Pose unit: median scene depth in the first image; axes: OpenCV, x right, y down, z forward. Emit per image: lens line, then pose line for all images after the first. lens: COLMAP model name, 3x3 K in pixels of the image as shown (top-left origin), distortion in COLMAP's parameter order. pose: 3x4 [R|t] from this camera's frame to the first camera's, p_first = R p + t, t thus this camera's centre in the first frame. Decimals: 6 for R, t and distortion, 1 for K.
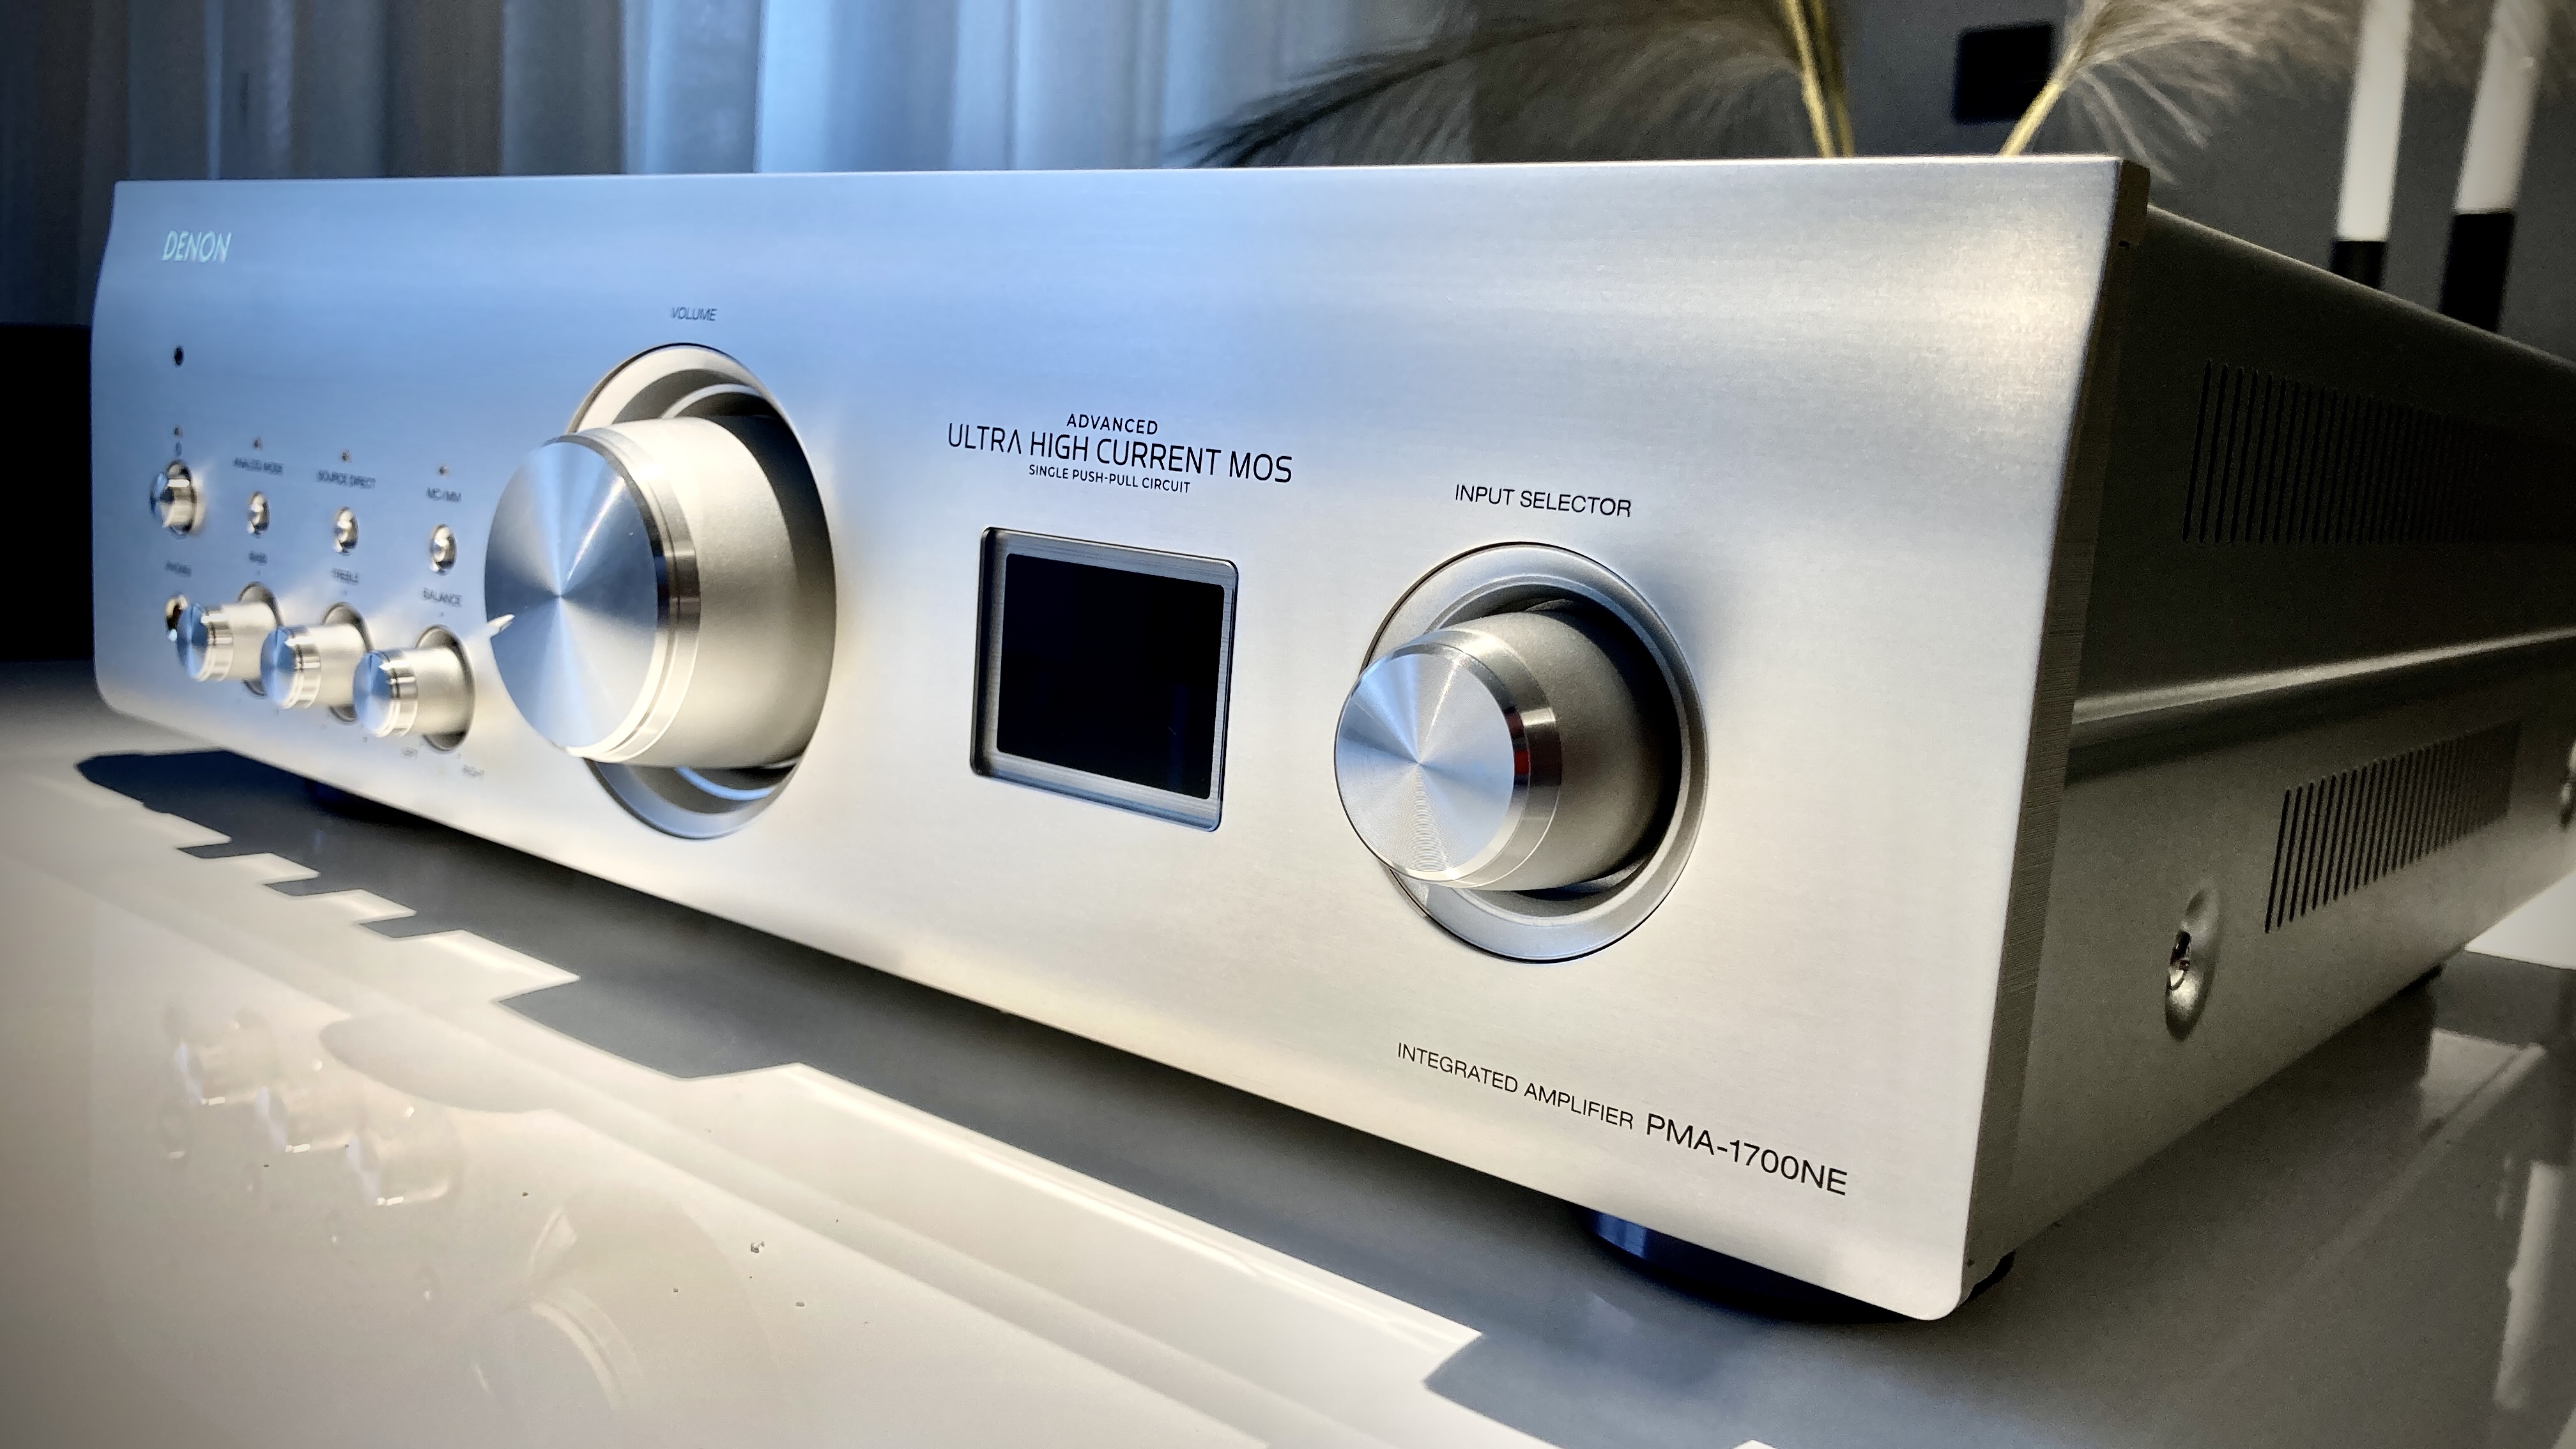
lens RADIAL K [[2141.9, 0, 1287.6], [0, 2141.9, 731.2], [0, 0, 1]] dist [0.040761, -0.039835]
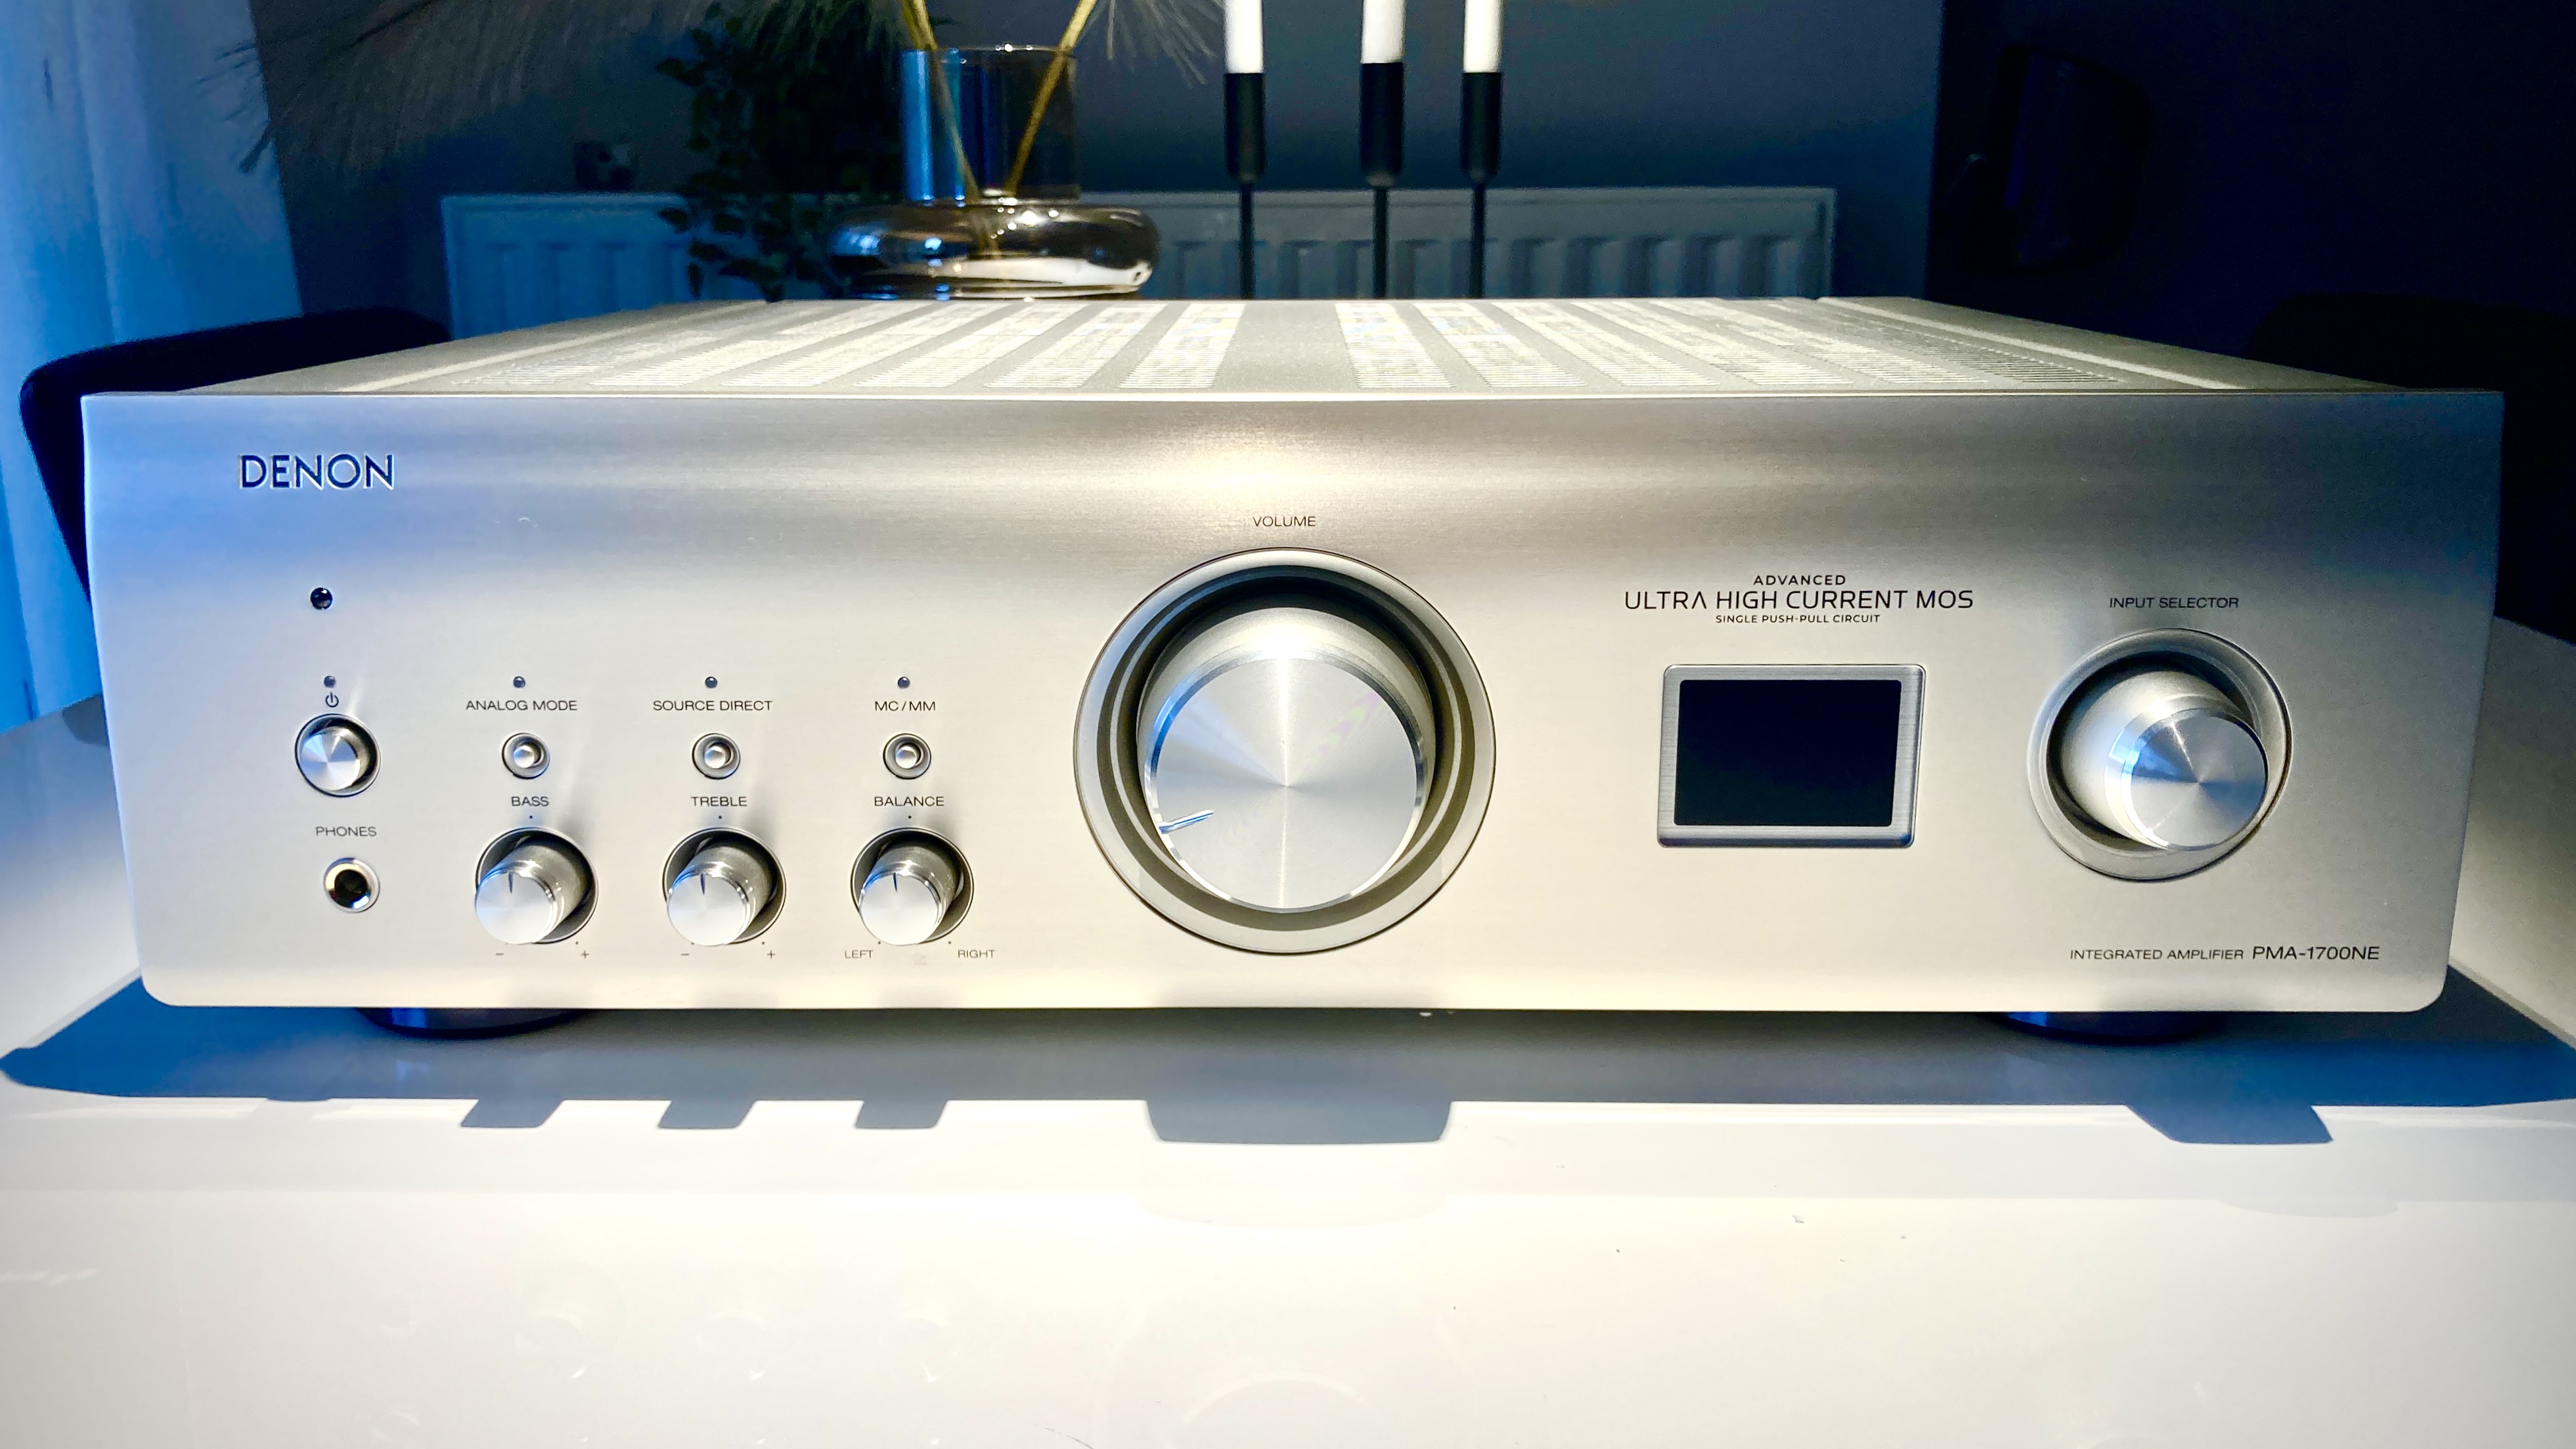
lens RADIAL K [[2141.9, 0, 1280.7], [0, 2141.9, 726.7], [0, 0, 1]] dist [0.040761, -0.039835]
pose [[0.782645, -0.232947, 0.577237, -1.157358], [0.156044, 0.971148, 0.180340, -0.351615], [-0.602592, -0.051067, 0.796414, 0.098062]]
